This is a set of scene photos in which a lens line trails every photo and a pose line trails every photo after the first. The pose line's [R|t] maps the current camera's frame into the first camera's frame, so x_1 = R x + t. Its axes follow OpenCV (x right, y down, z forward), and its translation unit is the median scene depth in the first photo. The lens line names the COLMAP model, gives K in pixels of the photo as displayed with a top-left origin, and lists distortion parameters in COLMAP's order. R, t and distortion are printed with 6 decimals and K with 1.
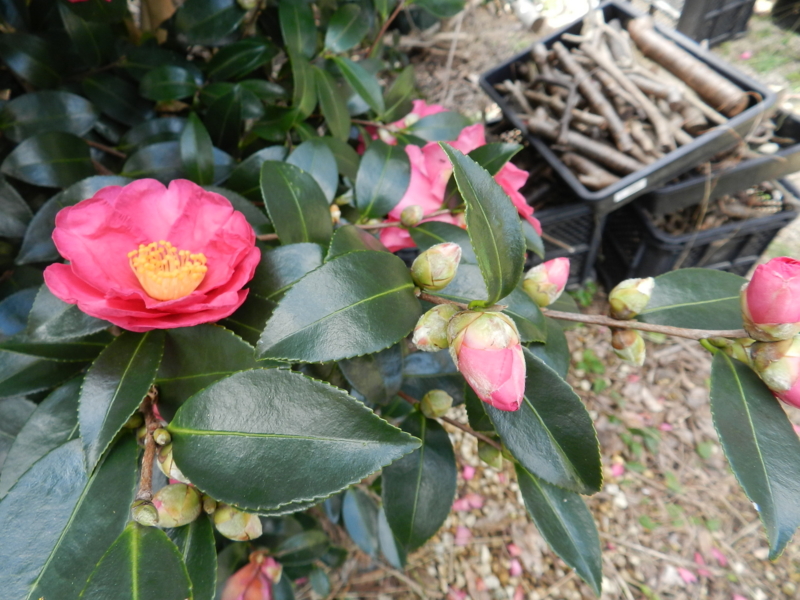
lens RADIAL K [[543.3, 0, 399.2], [0, 543.3, 298.9], [0, 0, 1]] dist [0.007190, -0.001211]
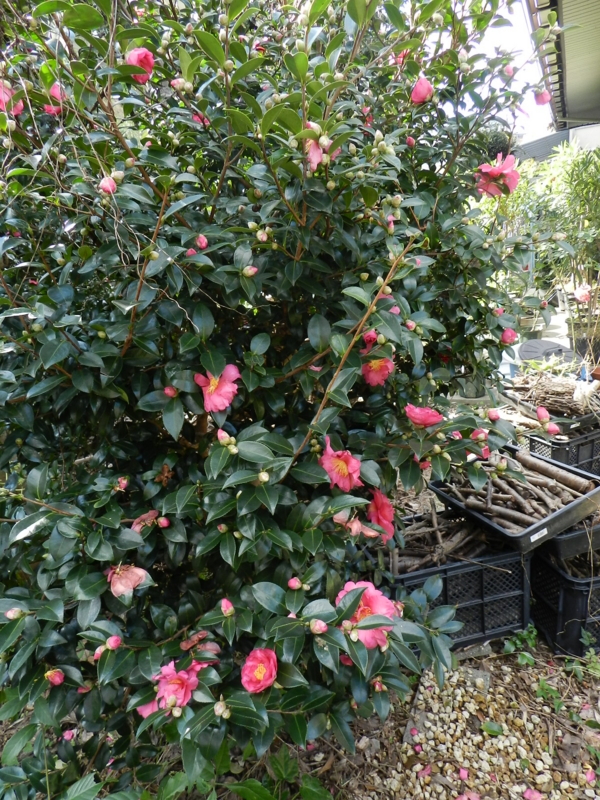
lens RADIAL K [[543.3, 0, 300.8], [0, 543.3, 399.8], [0, 0, 1]] dist [0.007190, -0.001211]
pose [[0.999697, 0.007770, -0.023361, -0.227502], [-0.020470, 0.789518, -0.613386, 0.457101], [0.013677, 0.613678, 0.789438, -0.488772]]
